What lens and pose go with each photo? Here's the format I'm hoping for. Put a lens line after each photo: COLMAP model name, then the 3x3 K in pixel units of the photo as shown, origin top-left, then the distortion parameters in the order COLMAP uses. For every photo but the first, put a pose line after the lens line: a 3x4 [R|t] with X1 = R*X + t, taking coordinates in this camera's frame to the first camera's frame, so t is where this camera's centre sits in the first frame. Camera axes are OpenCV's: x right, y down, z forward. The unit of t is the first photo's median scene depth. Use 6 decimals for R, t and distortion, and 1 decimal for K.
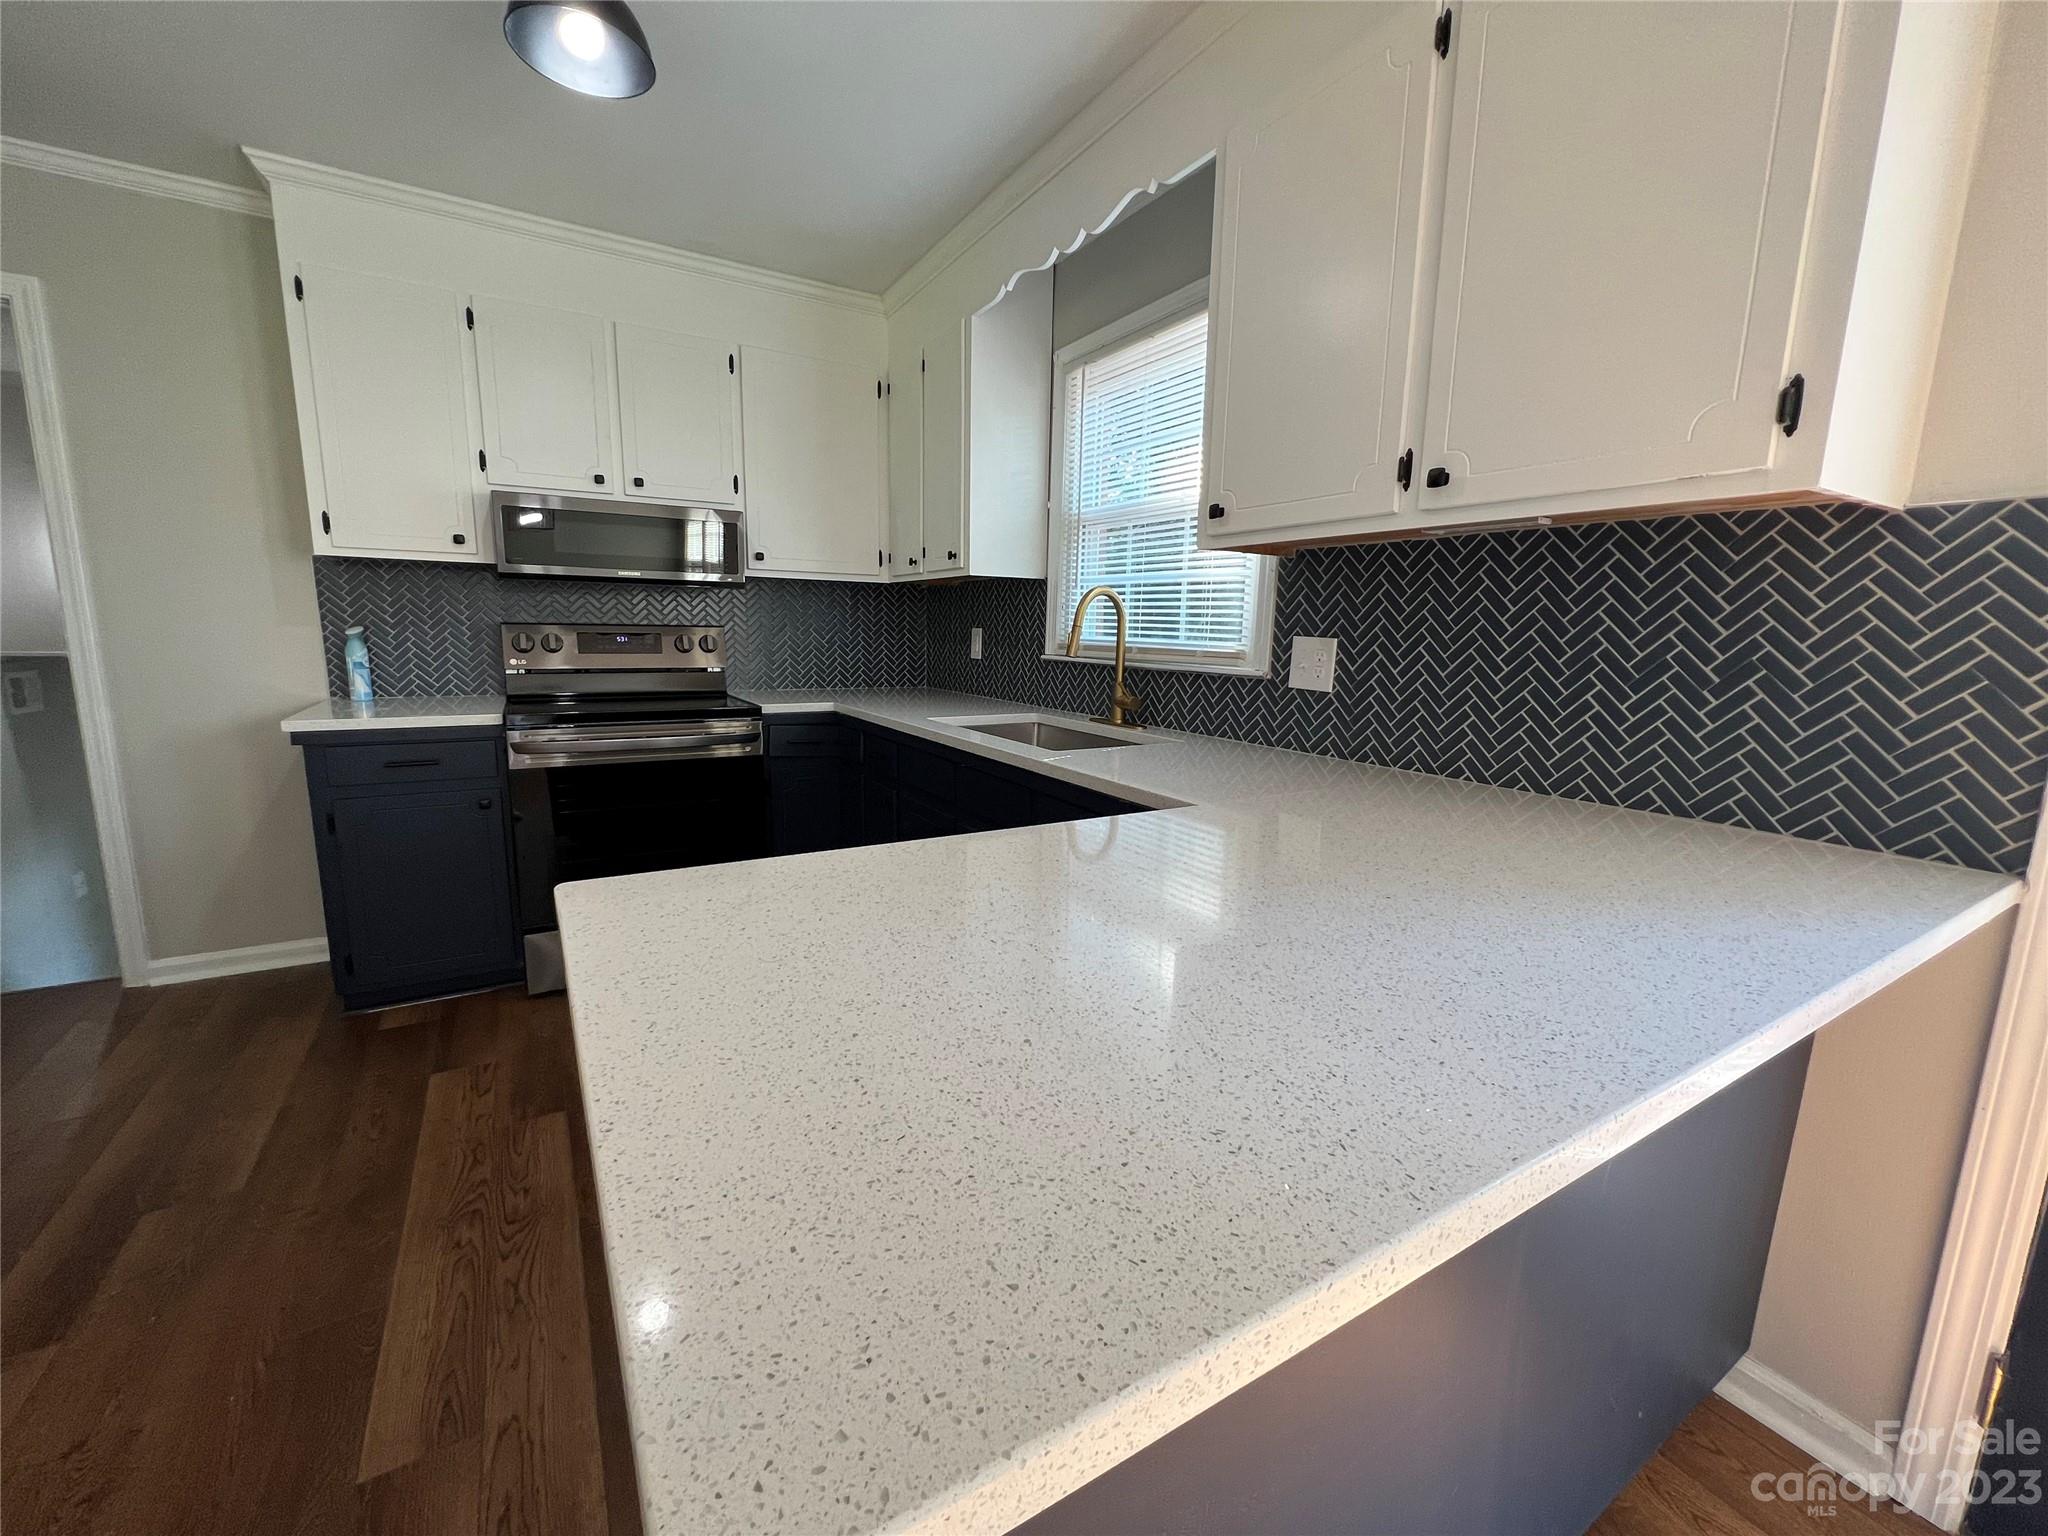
lens RADIAL K [[823.4, 0, 1021.7], [0, 823.4, 765.2], [0, 0, 1]] dist [-0.000291, -0.000615]
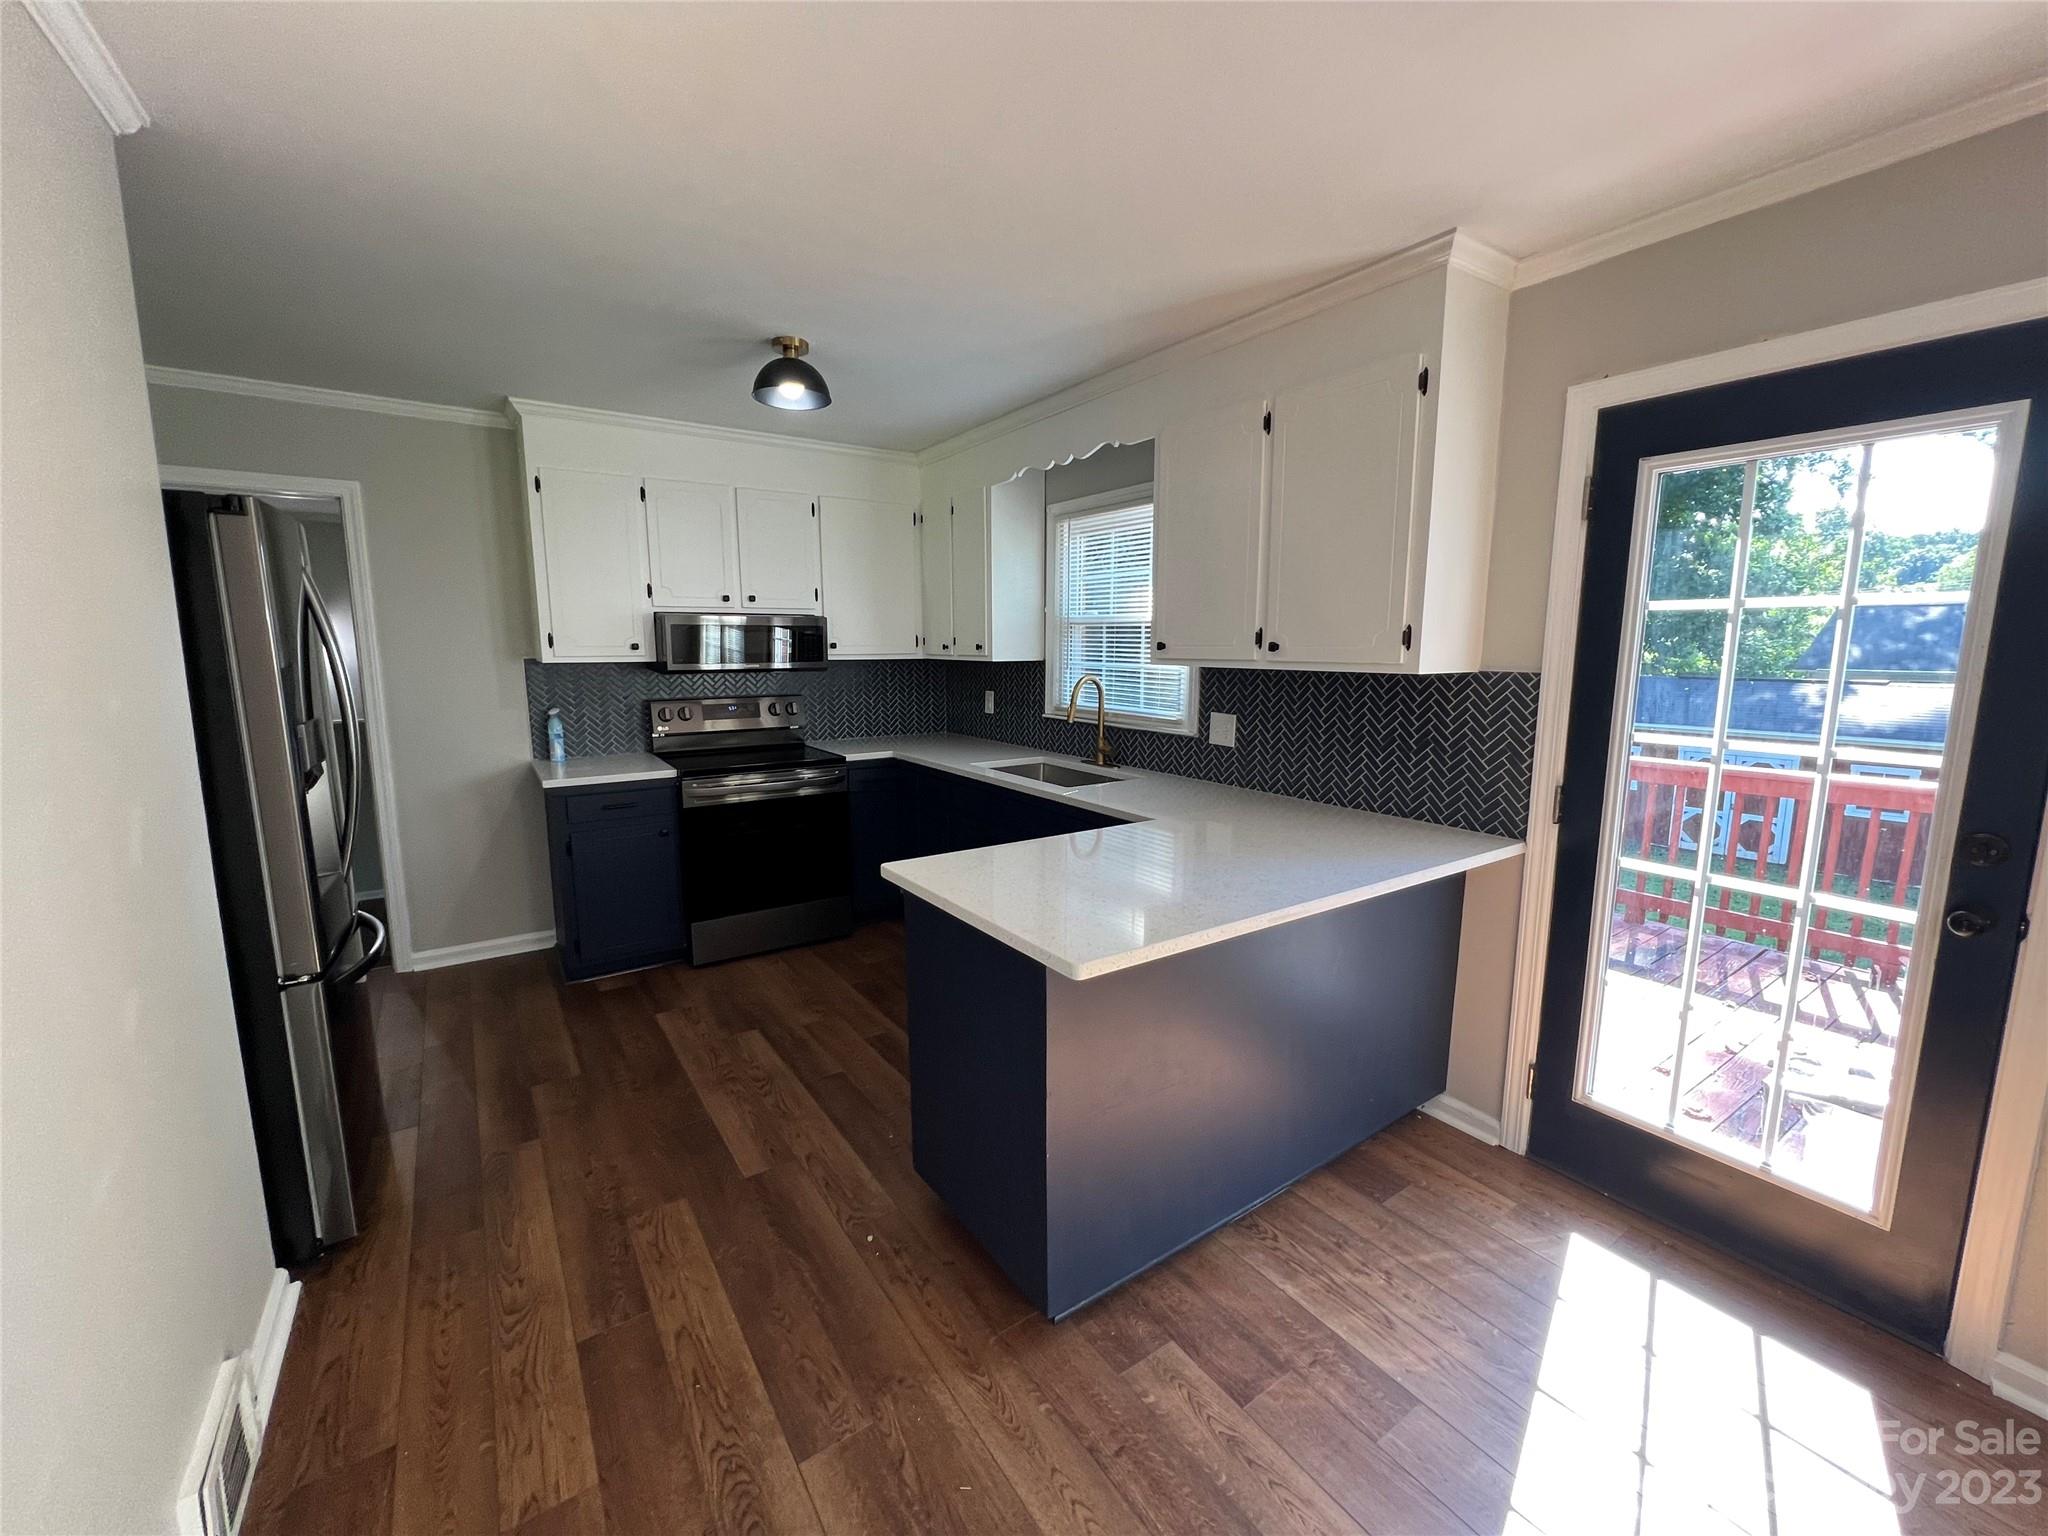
lens RADIAL K [[823.4, 0, 1025.0], [0, 823.4, 765.6], [0, 0, 1]] dist [-0.000291, -0.000615]
pose [[0.998075, -0.027516, 0.055588, -0.101214], [0.028454, 0.999465, -0.016153, -0.028437], [-0.055114, 0.017703, 0.998323, -0.469918]]
